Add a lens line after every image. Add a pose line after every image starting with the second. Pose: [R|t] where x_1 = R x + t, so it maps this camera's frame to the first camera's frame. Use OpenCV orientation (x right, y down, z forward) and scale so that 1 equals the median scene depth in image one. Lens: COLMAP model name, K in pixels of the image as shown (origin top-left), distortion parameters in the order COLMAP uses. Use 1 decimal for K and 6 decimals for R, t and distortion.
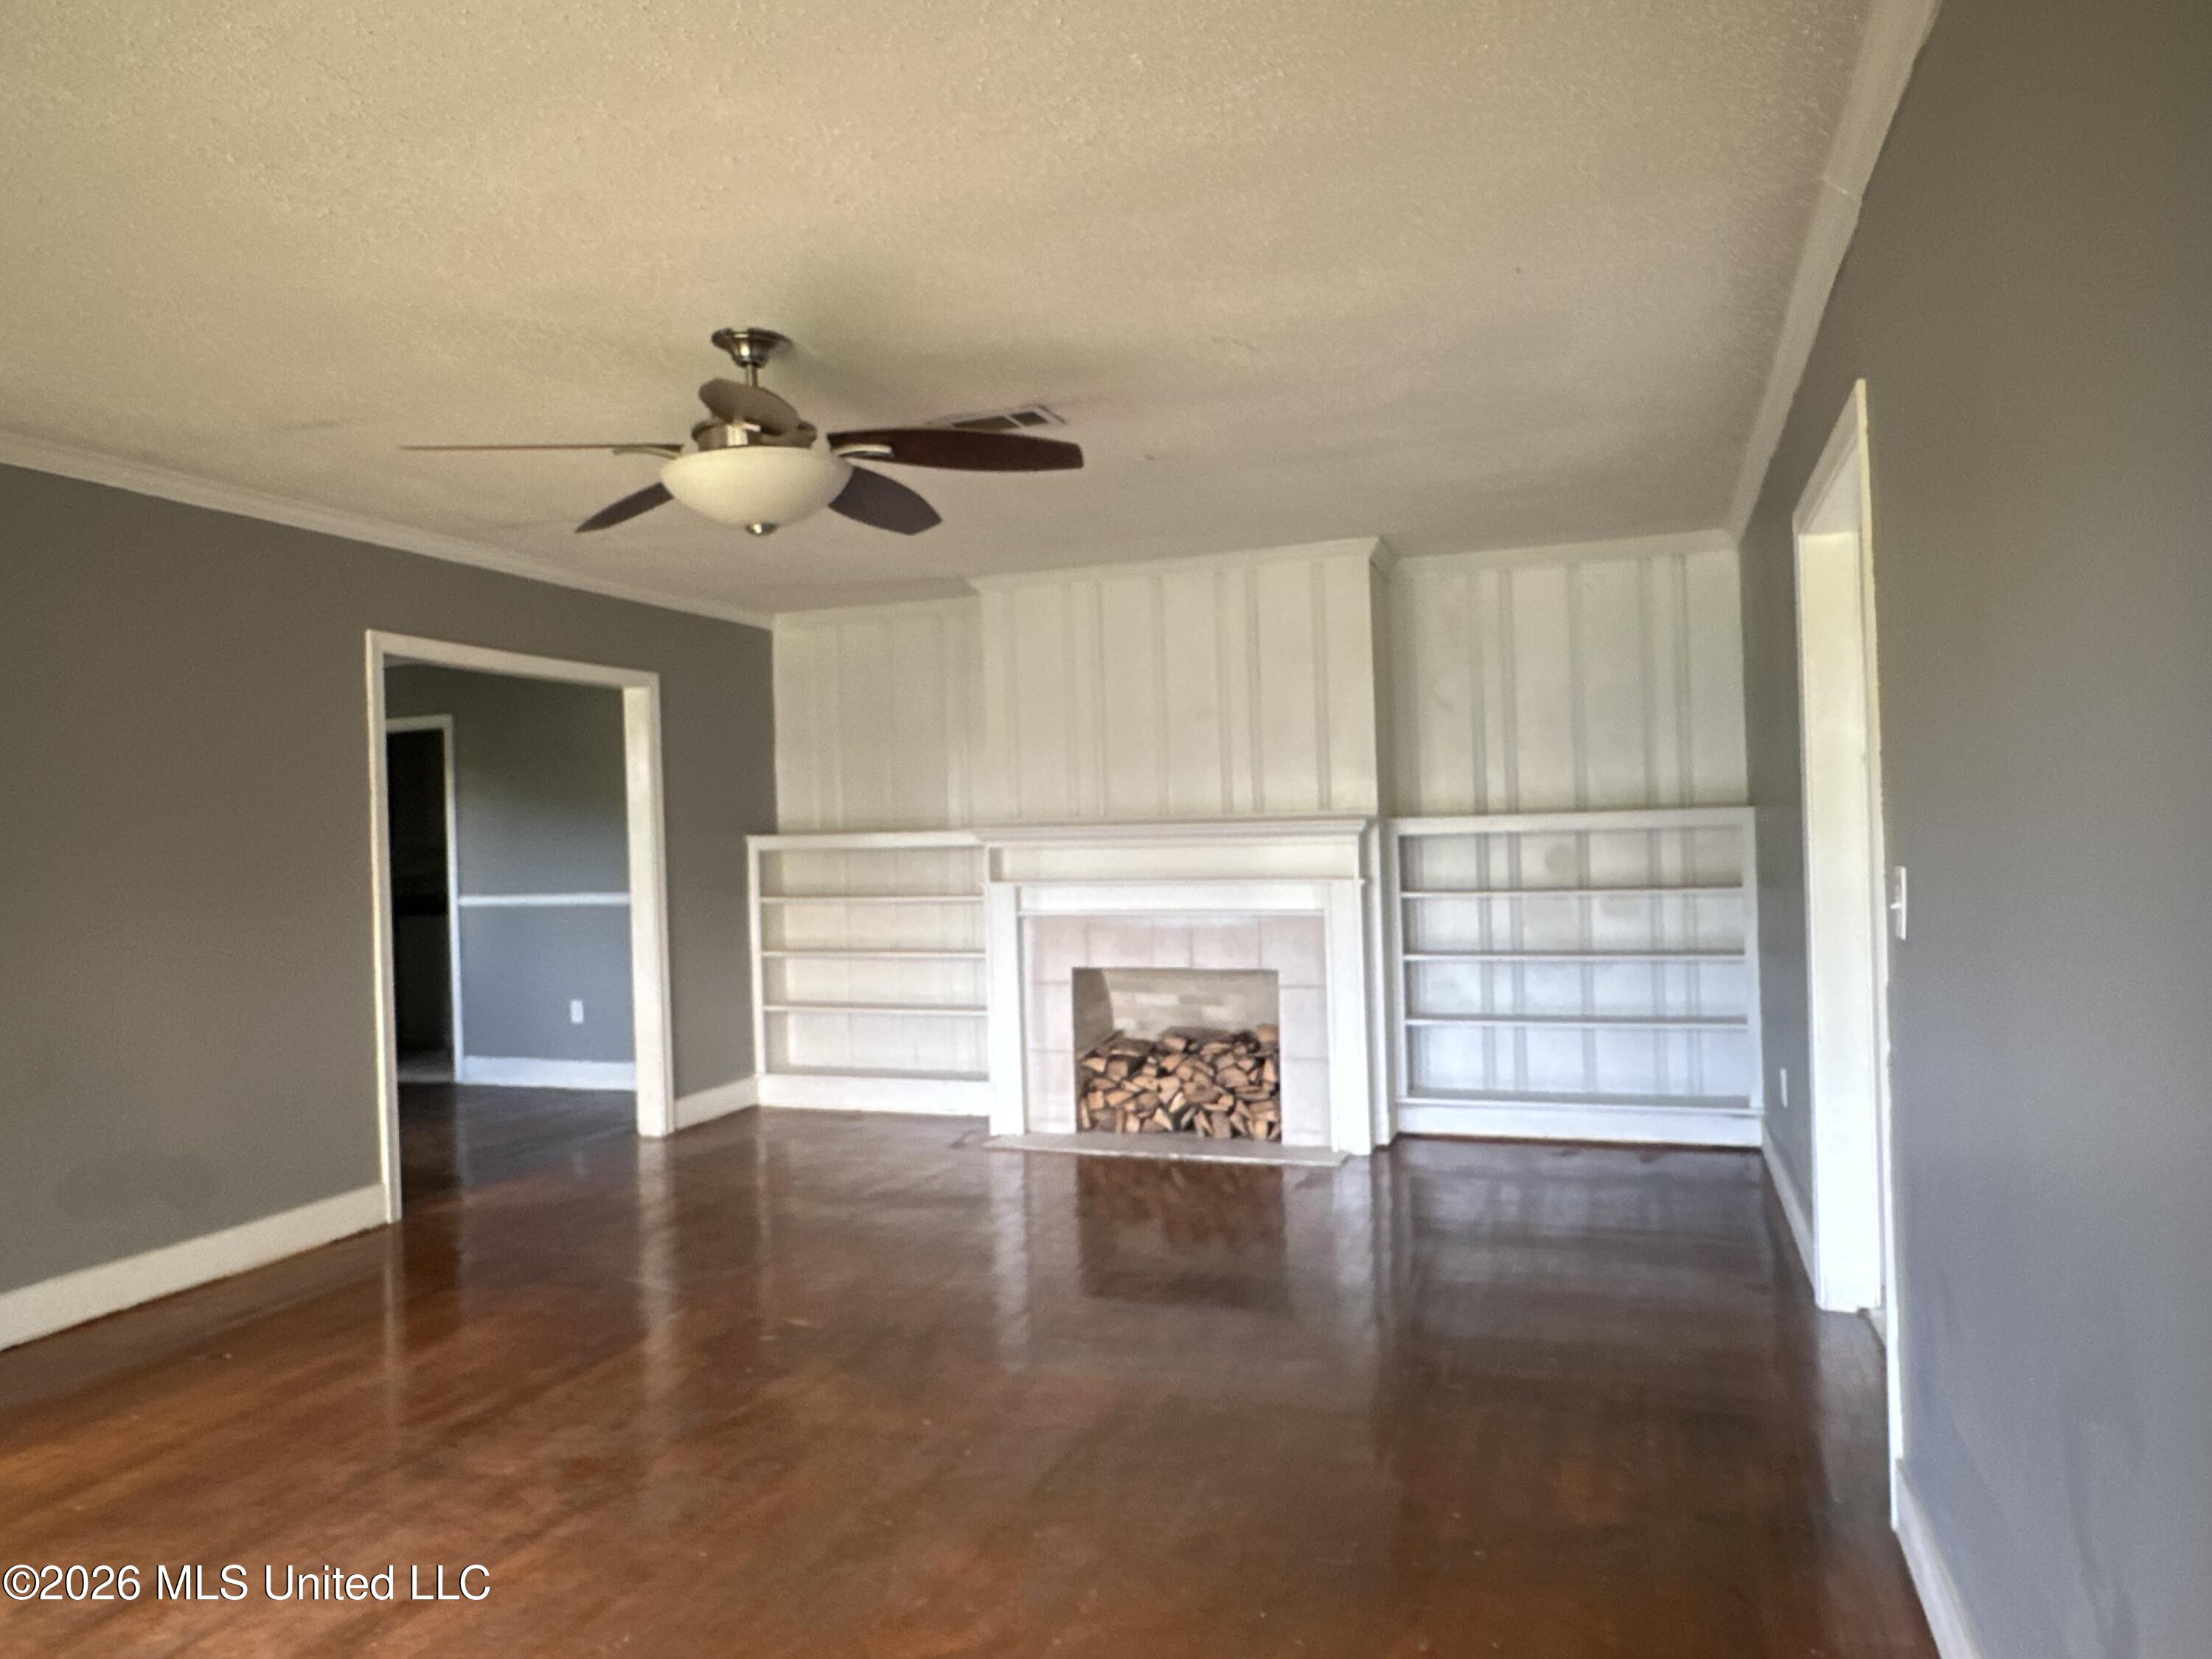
lens RADIAL K [[1496.3, 0, 1090.1], [0, 1496.3, 825.2], [0, 0, 1]] dist [-0.002268, 0.001203]
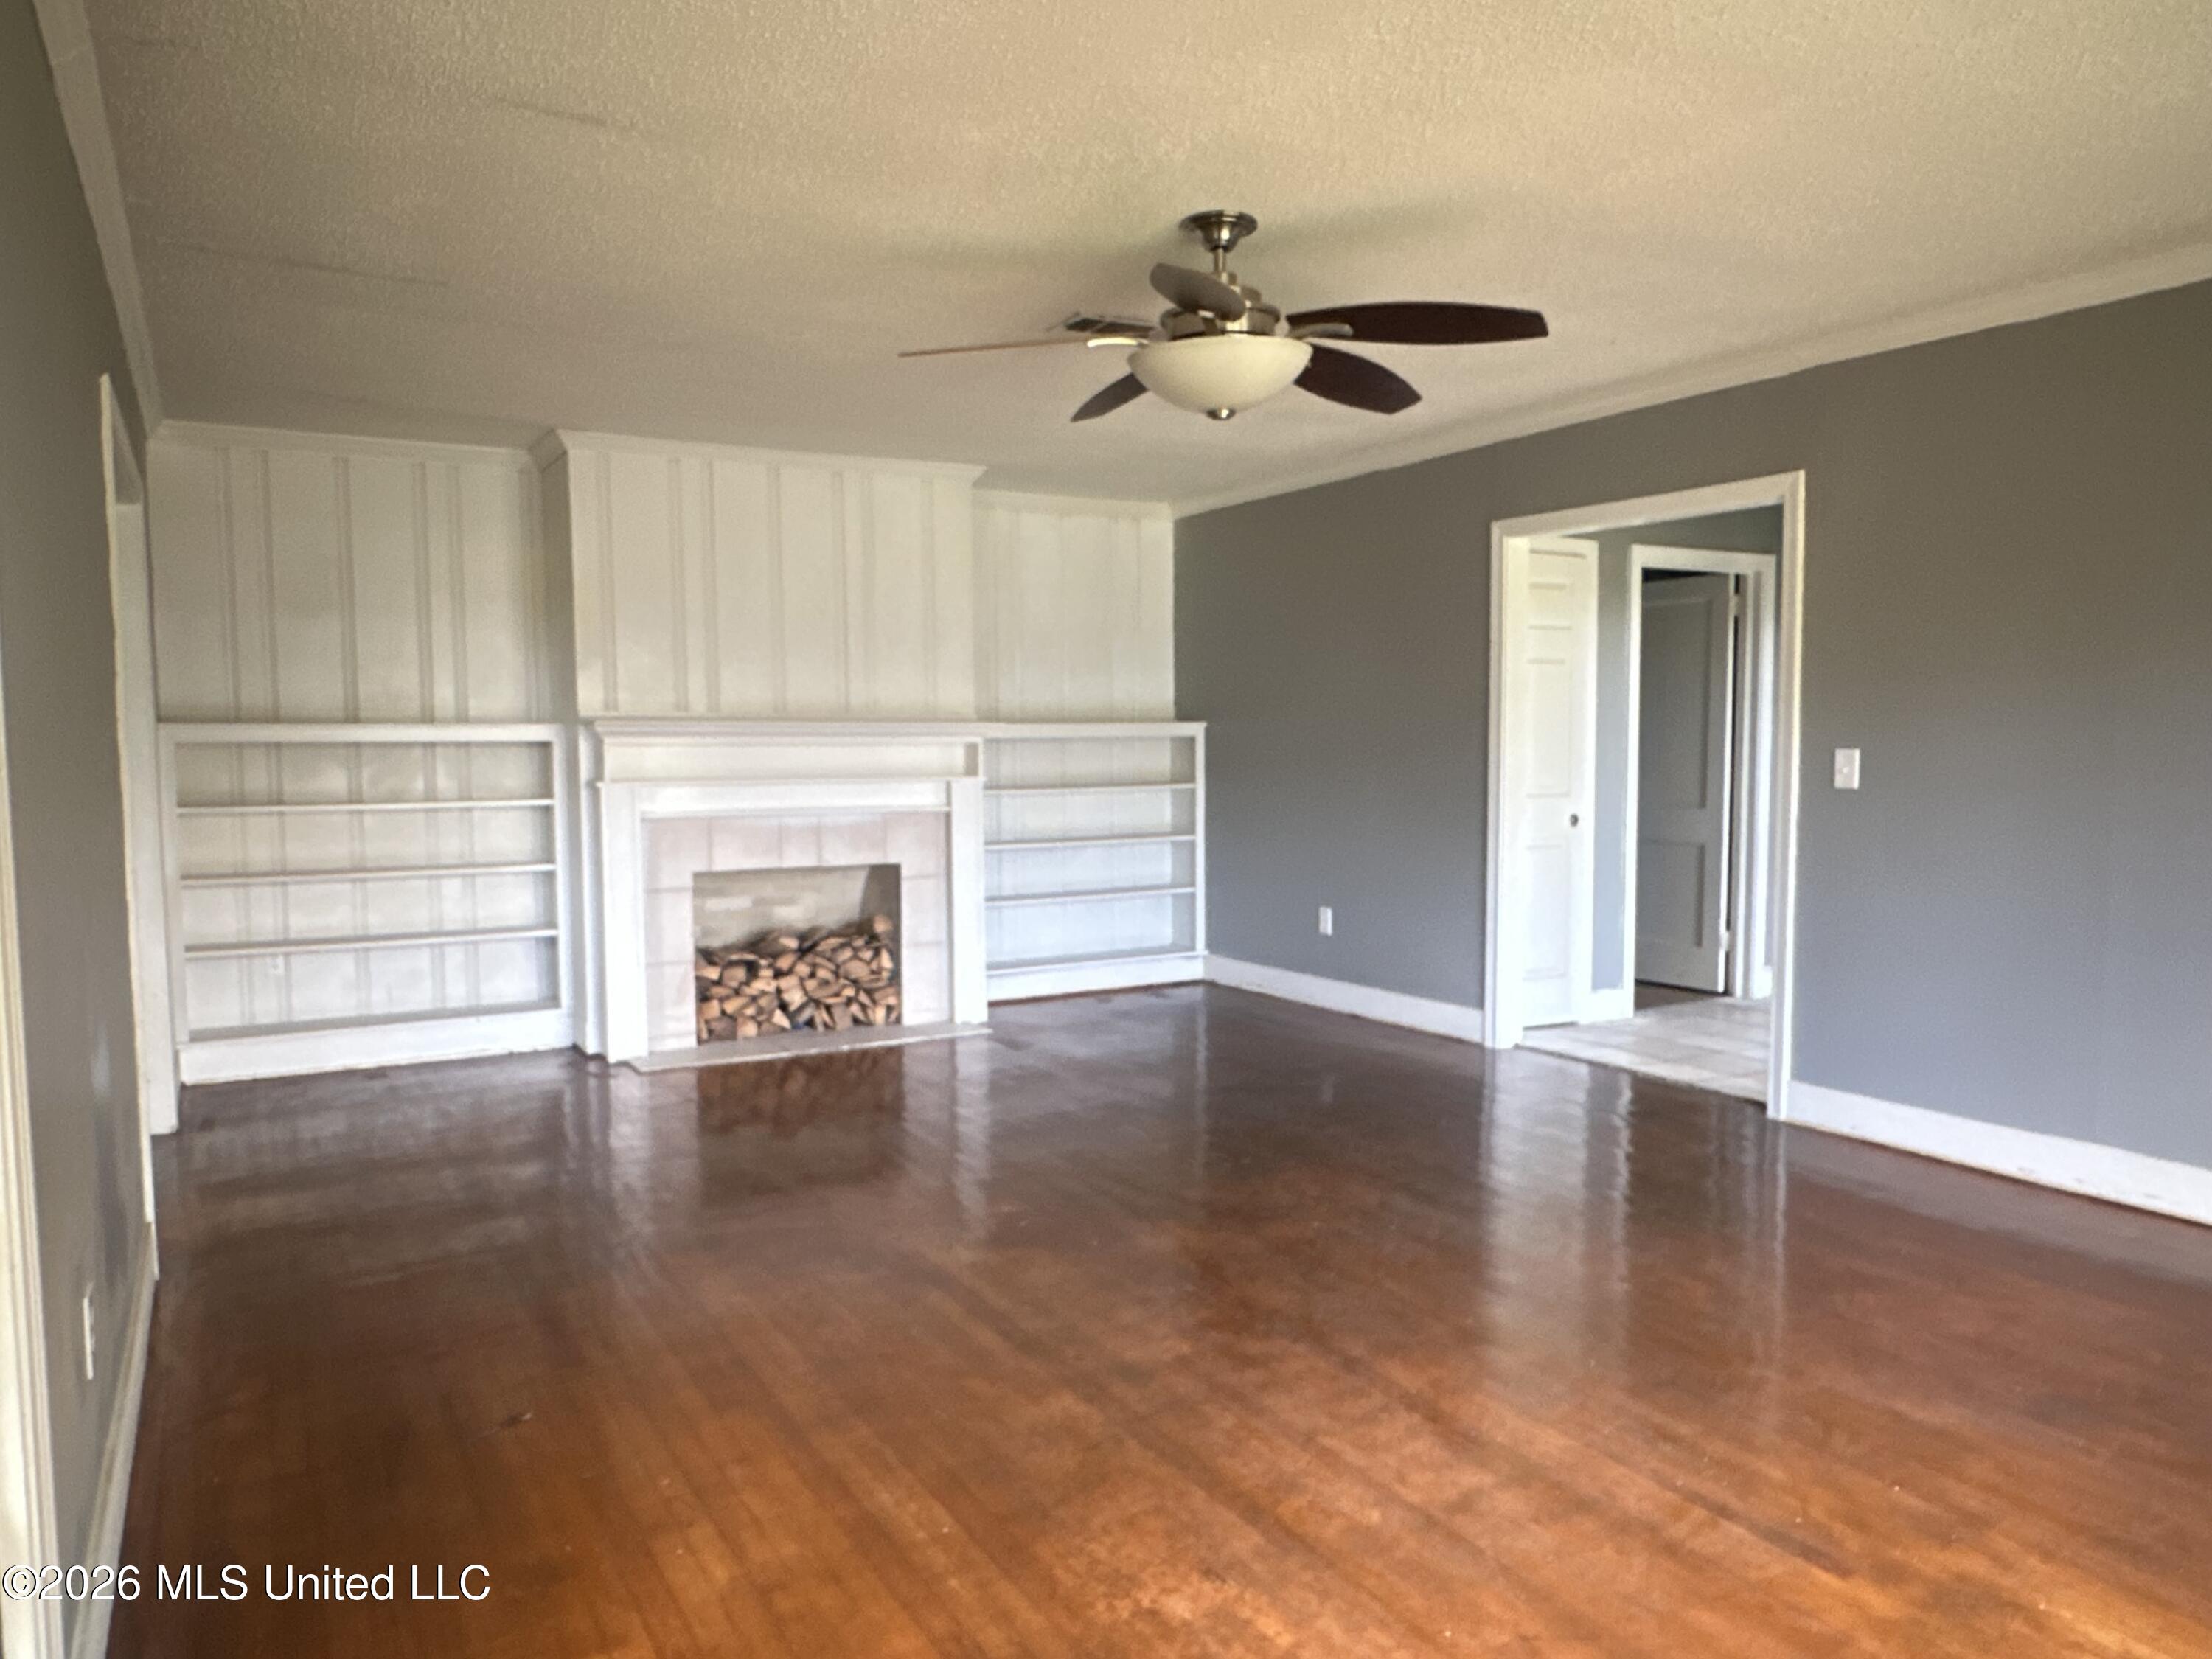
lens RADIAL K [[1496.3, 0, 1084.1], [0, 1496.3, 844.9], [0, 0, 1]] dist [-0.002268, 0.001203]
pose [[0.642498, -0.033056, 0.765574, -0.597221], [-0.015548, 0.998301, 0.056153, 0.022163], [-0.766129, -0.047981, 0.640893, 0.218656]]
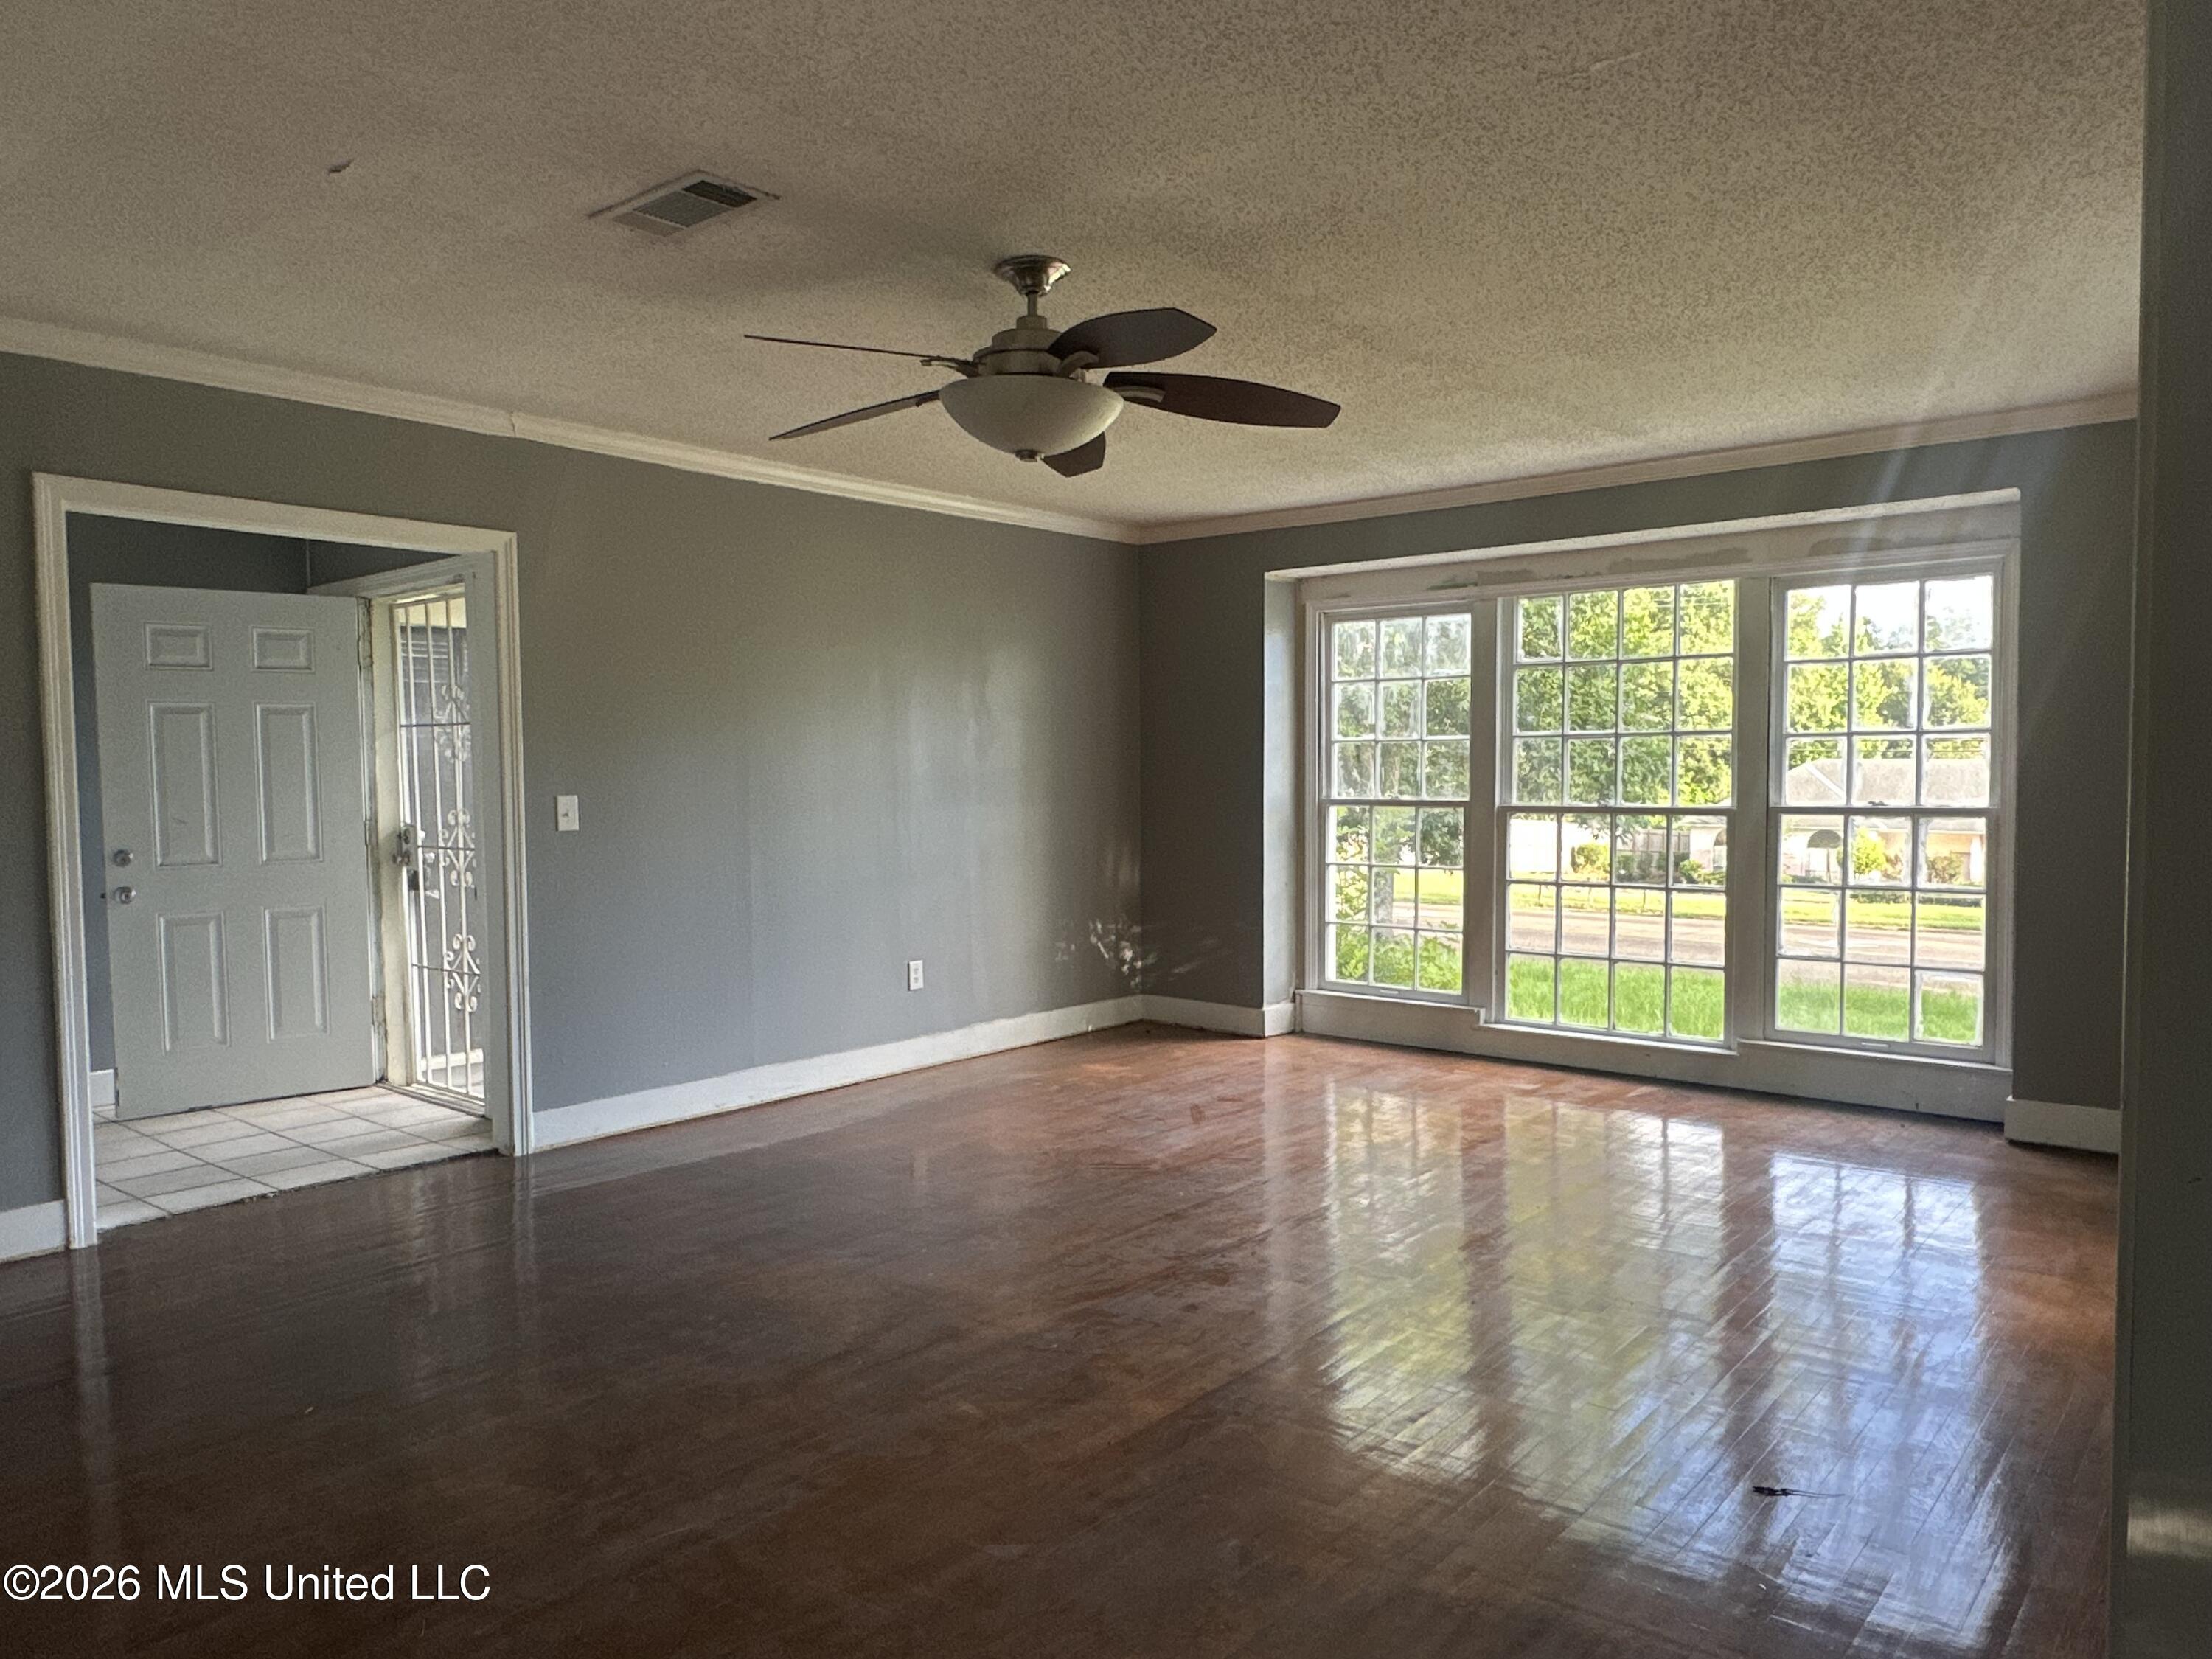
lens RADIAL K [[1496.3, 0, 1091.1], [0, 1496.3, 844.1], [0, 0, 1]] dist [-0.002268, 0.001203]
pose [[-0.936591, 0.020831, 0.349804, -0.339966], [0.035953, 0.998676, 0.036791, 0.017273], [-0.348574, 0.047035, -0.936100, 1.086121]]
